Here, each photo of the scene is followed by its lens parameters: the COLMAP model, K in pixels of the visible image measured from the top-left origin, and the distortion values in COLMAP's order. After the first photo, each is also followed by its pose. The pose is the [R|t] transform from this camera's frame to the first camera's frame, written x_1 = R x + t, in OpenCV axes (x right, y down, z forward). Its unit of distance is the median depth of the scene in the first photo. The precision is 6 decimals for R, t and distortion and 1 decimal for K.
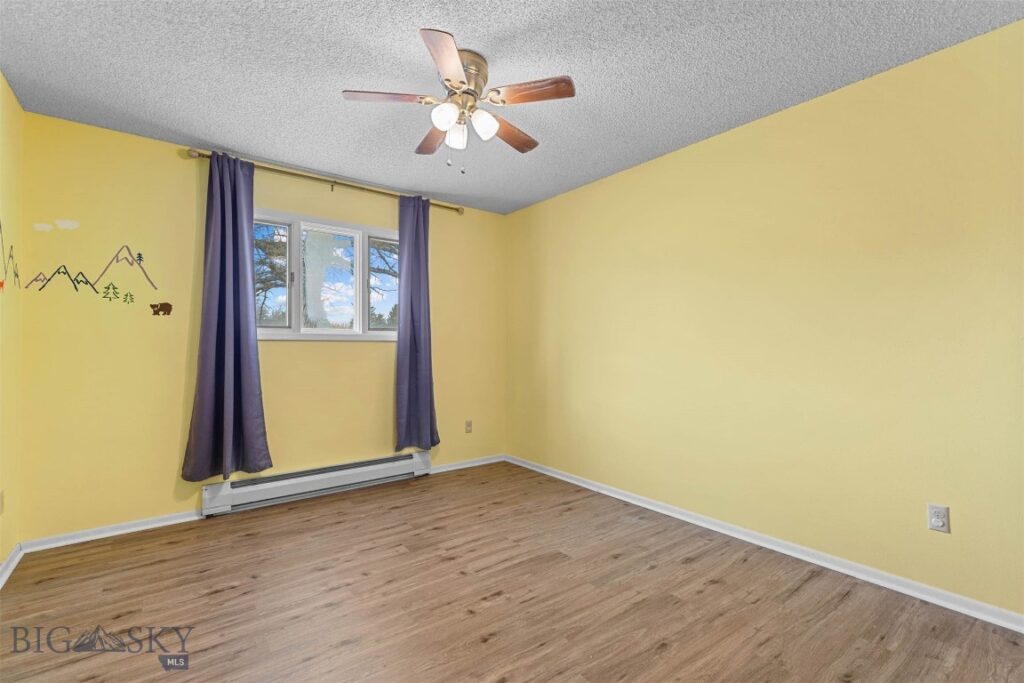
lens RADIAL K [[462.6, 0, 508.4], [0, 462.6, 342.1], [0, 0, 1]] dist [0.007380, -0.001639]
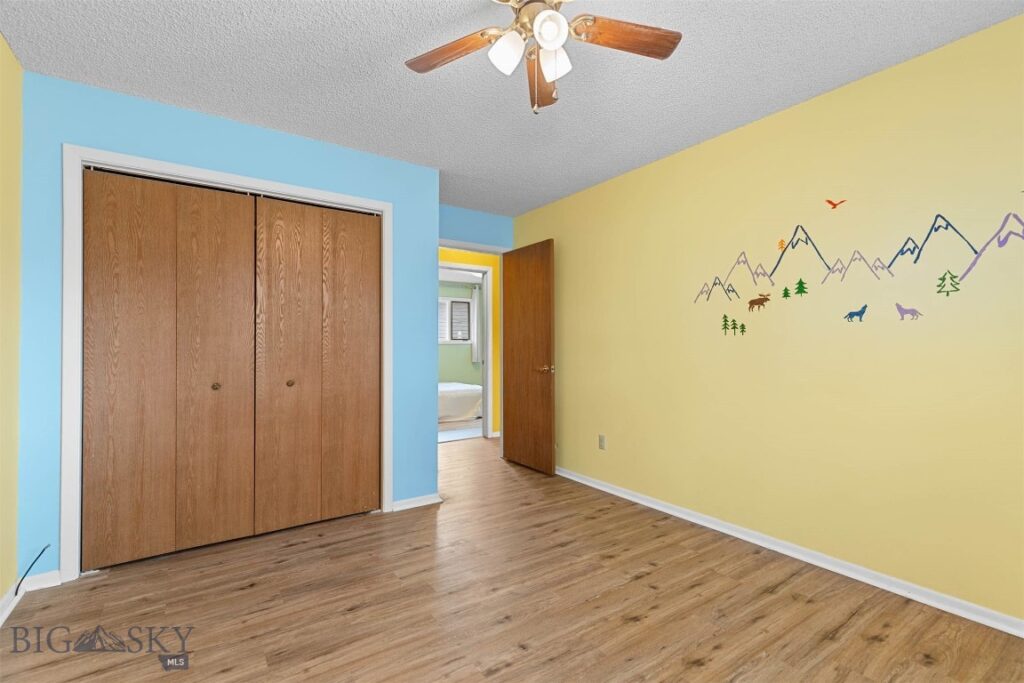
lens RADIAL K [[462.6, 0, 511.1], [0, 462.6, 344.1], [0, 0, 1]] dist [0.007380, -0.001639]
pose [[-0.999134, 0.001272, 0.041587, -0.095511], [0.000840, 0.999946, -0.010401, 0.012254], [-0.041598, -0.010357, -0.999081, 1.904756]]
